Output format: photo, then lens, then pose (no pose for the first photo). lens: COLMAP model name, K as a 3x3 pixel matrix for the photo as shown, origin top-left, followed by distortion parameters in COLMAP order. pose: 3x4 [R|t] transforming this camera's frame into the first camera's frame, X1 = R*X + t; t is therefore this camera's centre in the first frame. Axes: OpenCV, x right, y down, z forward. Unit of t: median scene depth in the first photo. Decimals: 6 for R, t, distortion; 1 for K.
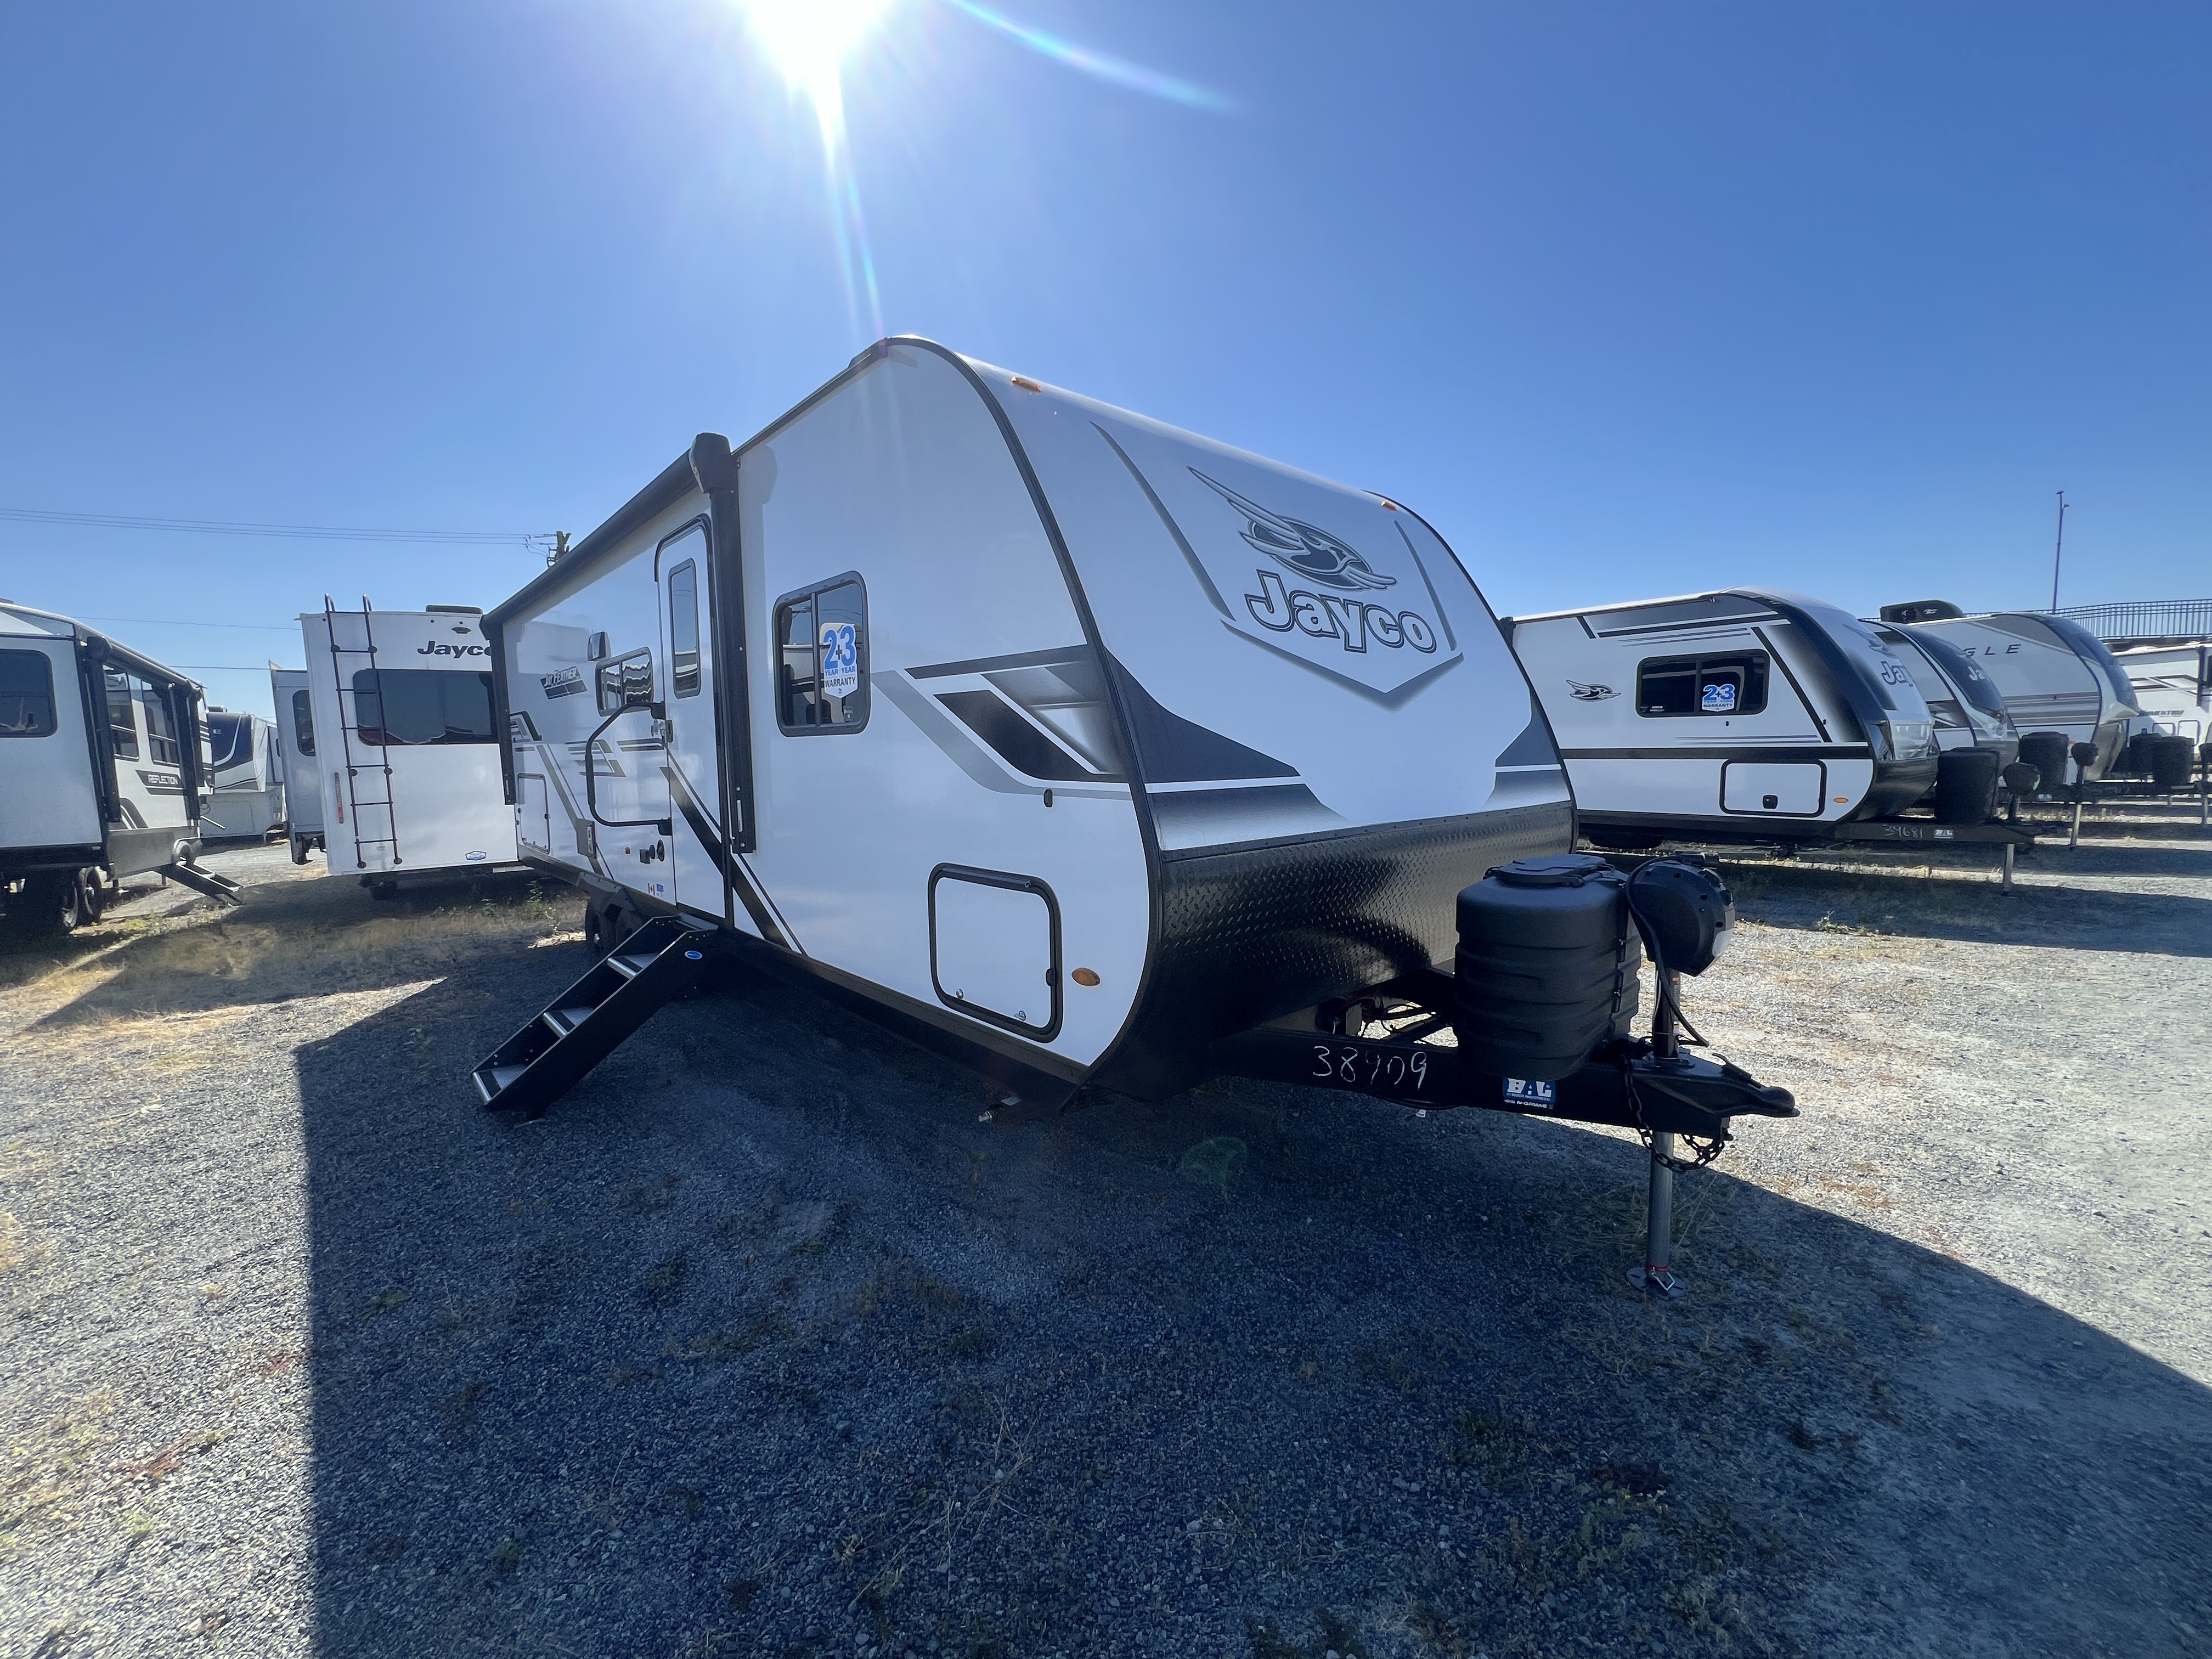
lens RADIAL K [[881.8, 0, 1107.8], [0, 881.8, 827.0], [0, 0, 1]] dist [-0.001739, -0.000104]
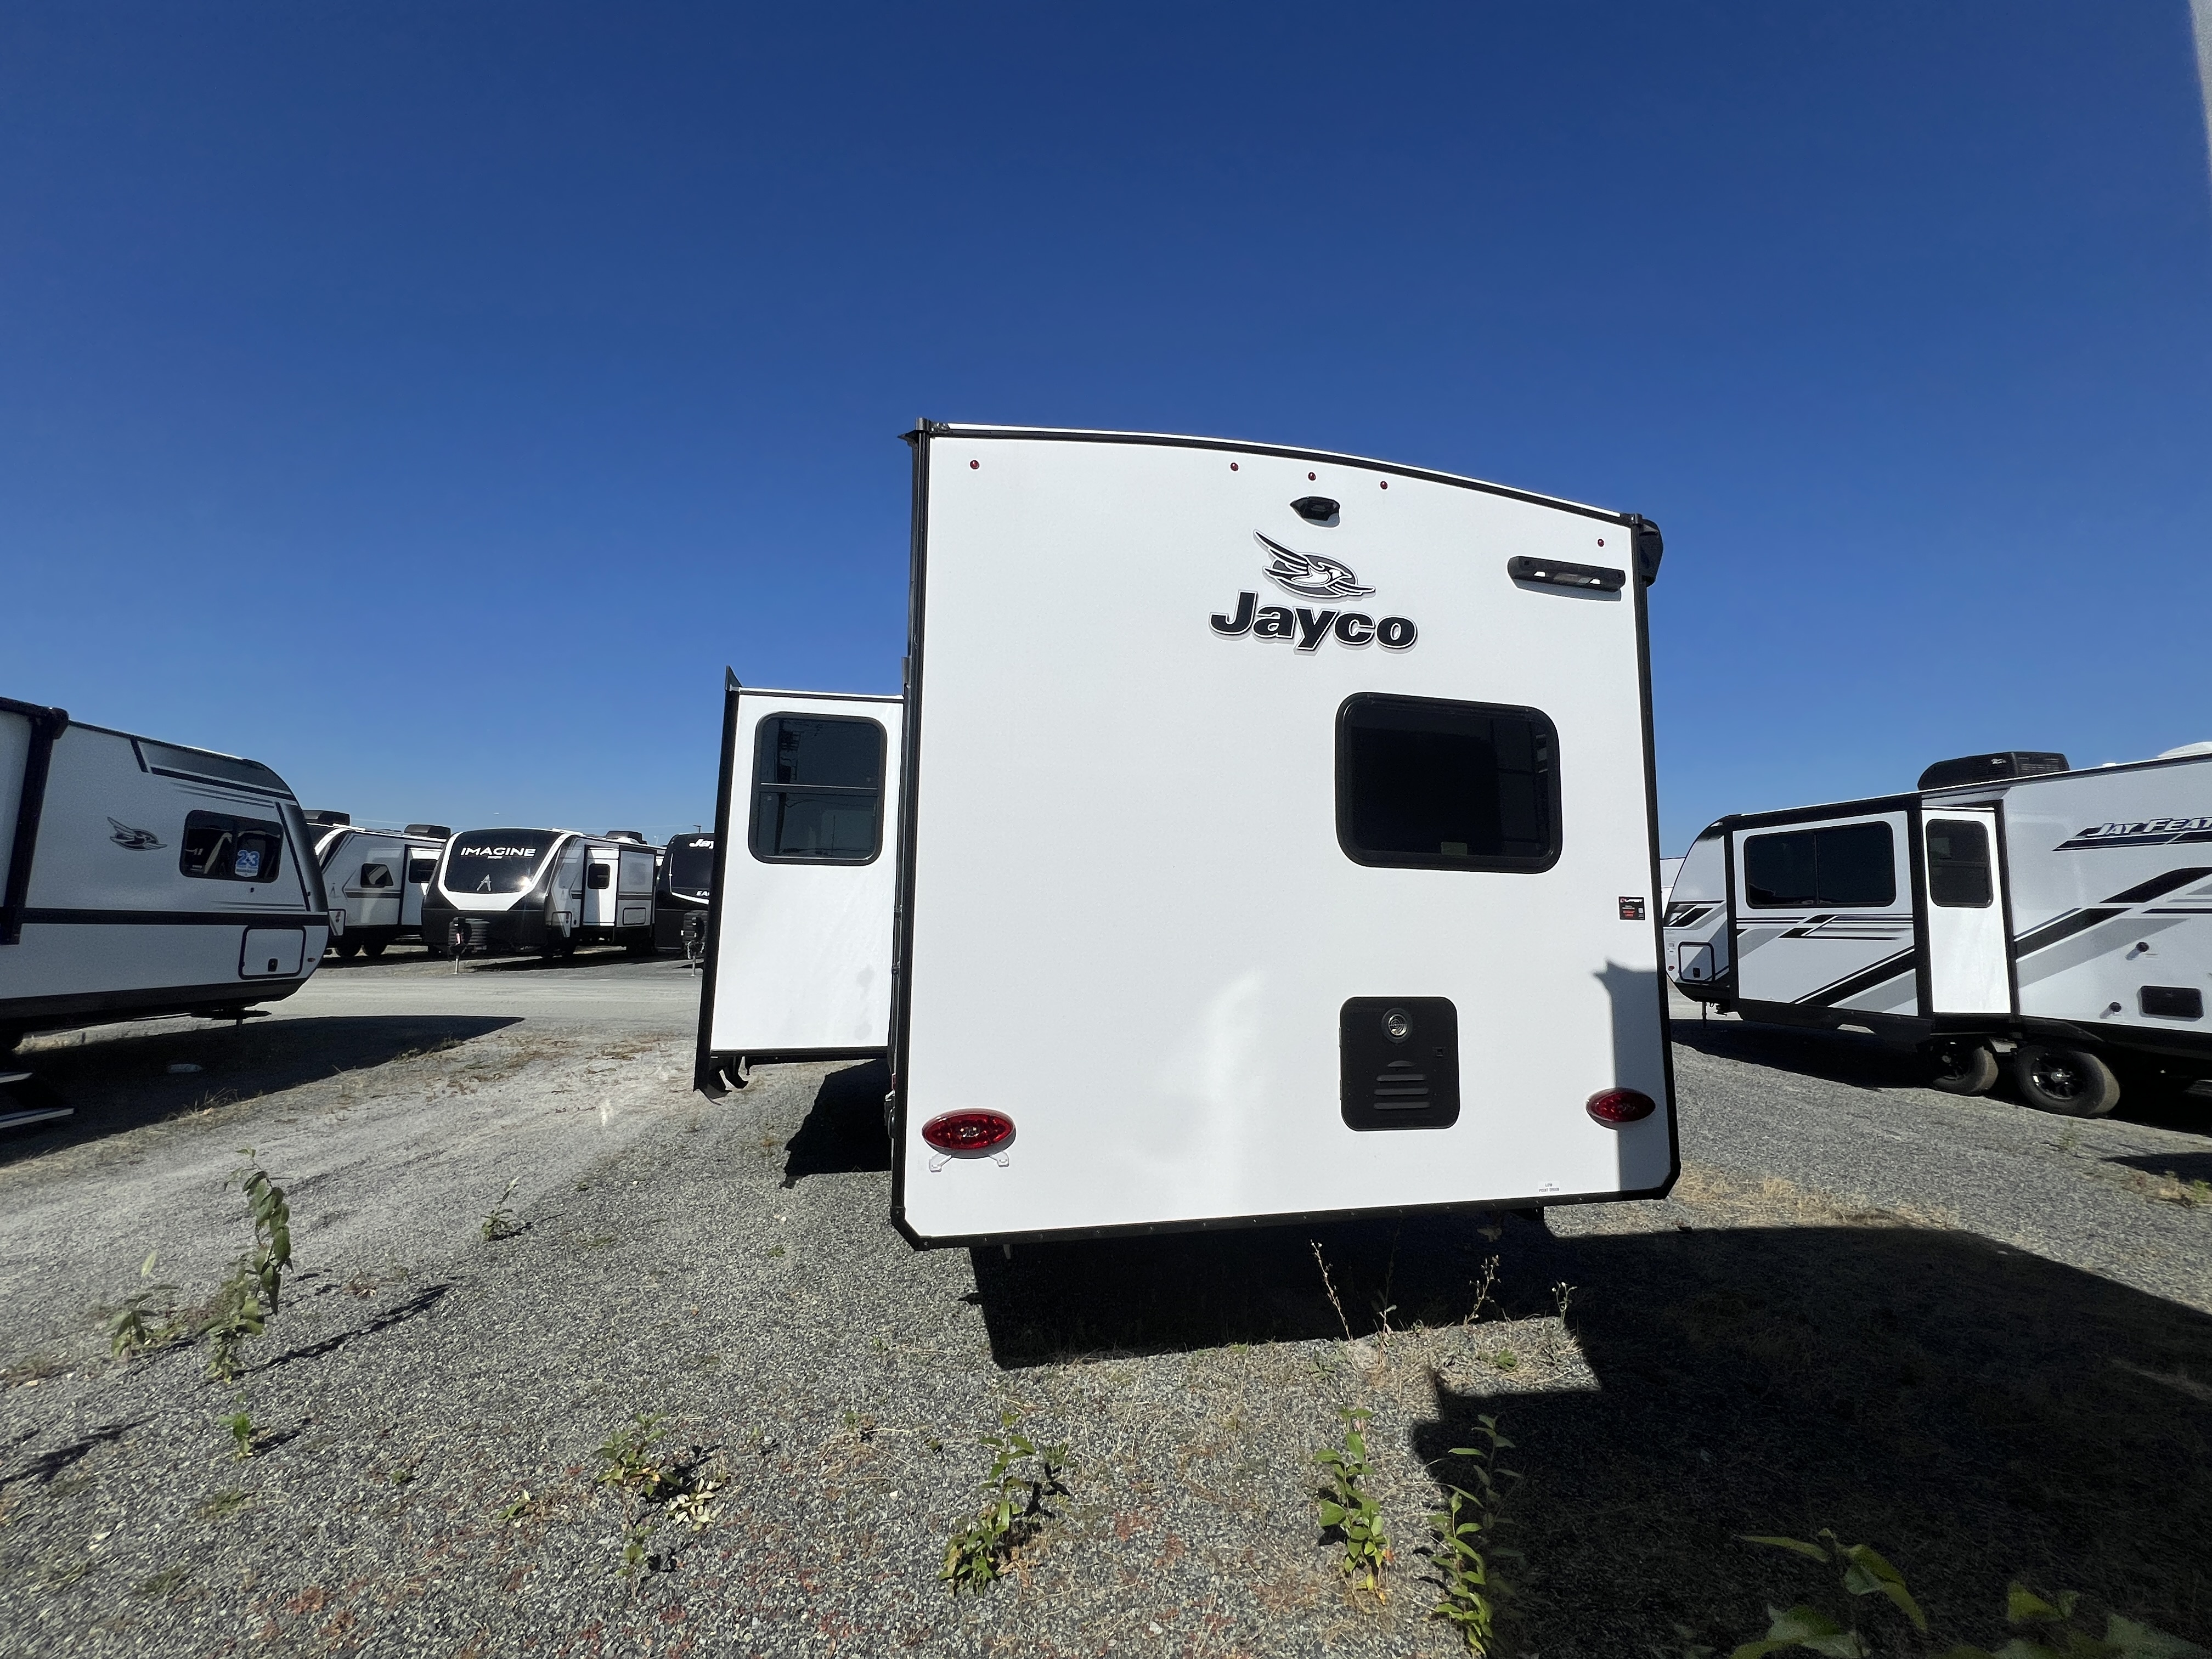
lens RADIAL K [[881.8, 0, 1109.3], [0, 881.8, 830.8], [0, 0, 1]] dist [-0.001739, -0.000104]
pose [[-0.874284, 0.063750, 0.481210, -1.771266], [0.049090, 0.997868, -0.043006, -0.253401], [-0.482926, -0.013977, -0.875550, 3.832850]]
